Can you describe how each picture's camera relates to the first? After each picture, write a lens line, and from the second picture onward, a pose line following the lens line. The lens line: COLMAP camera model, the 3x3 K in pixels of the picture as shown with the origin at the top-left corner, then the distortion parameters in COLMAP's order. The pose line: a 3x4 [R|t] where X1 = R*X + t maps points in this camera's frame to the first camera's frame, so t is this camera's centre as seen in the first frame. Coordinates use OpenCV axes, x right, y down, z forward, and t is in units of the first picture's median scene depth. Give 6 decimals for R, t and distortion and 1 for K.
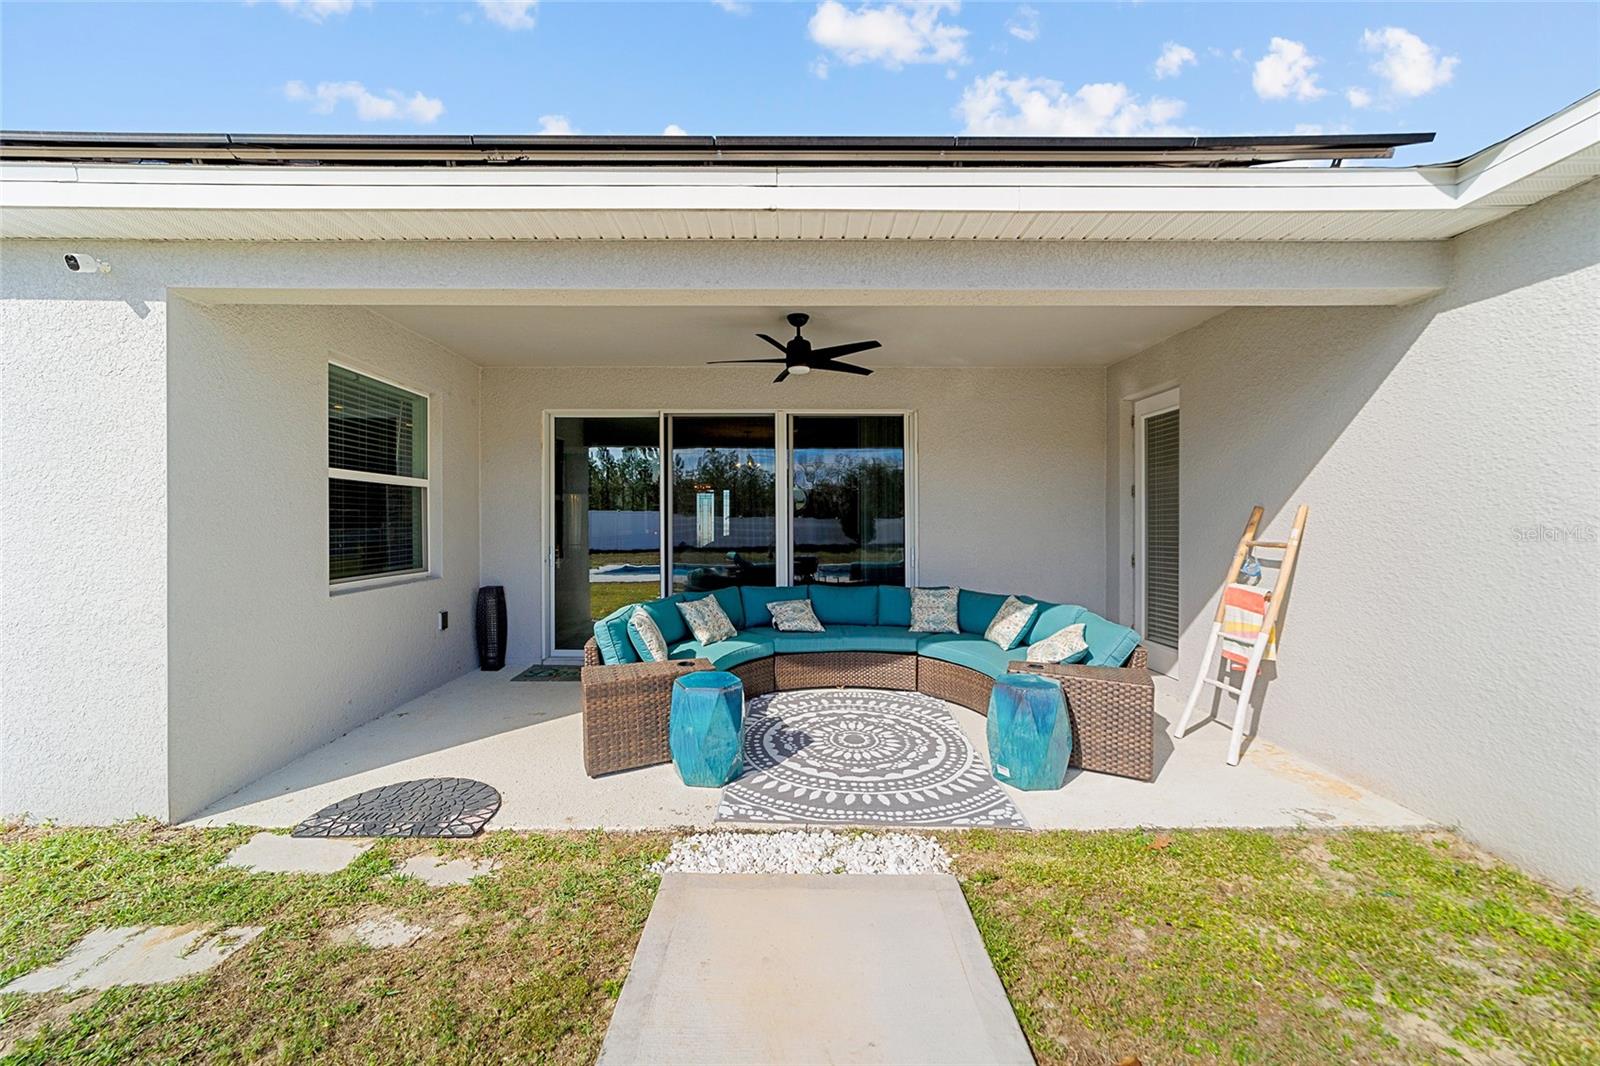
lens RADIAL K [[615.6, 0, 795.9], [0, 615.6, 525.1], [0, 0, 1]] dist [-0.011215, 0.004603]
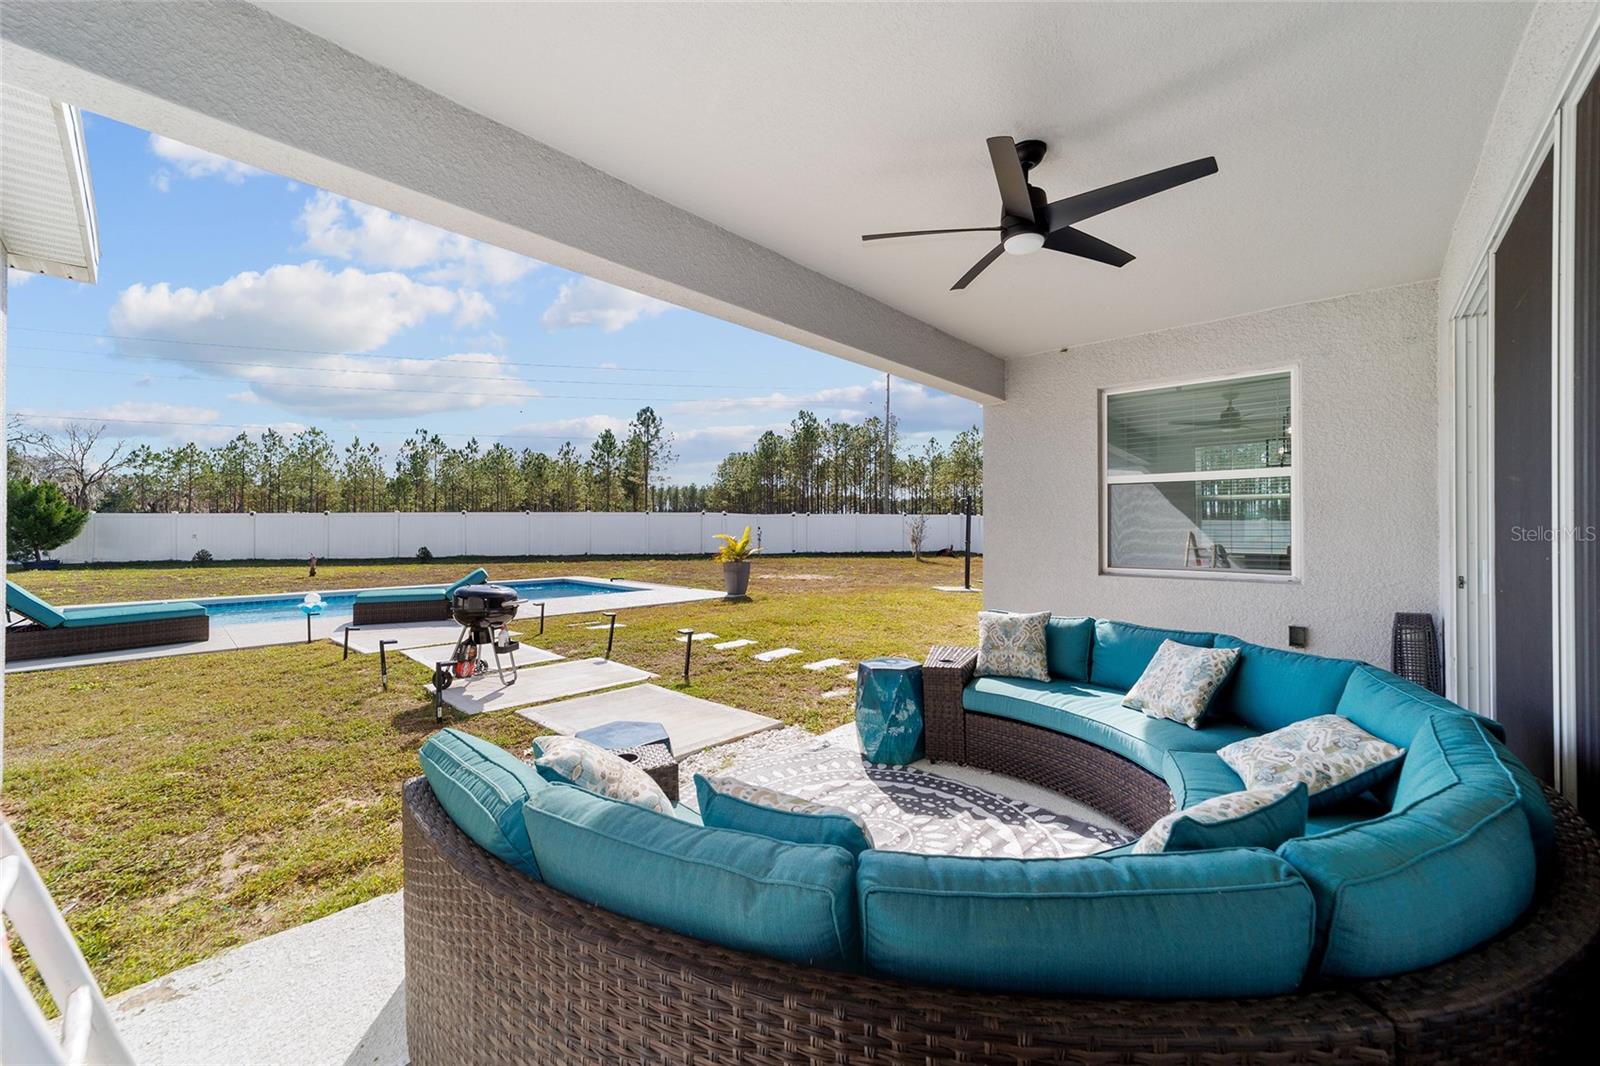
lens RADIAL K [[615.6, 0, 798.6], [0, 615.6, 528.6], [0, 0, 1]] dist [-0.011215, 0.004603]
pose [[-0.687025, 0.001801, -0.726631, 0.634240], [-0.005810, 0.999951, 0.007971, 0.010778], [0.726610, 0.009698, -0.686981, 1.389468]]
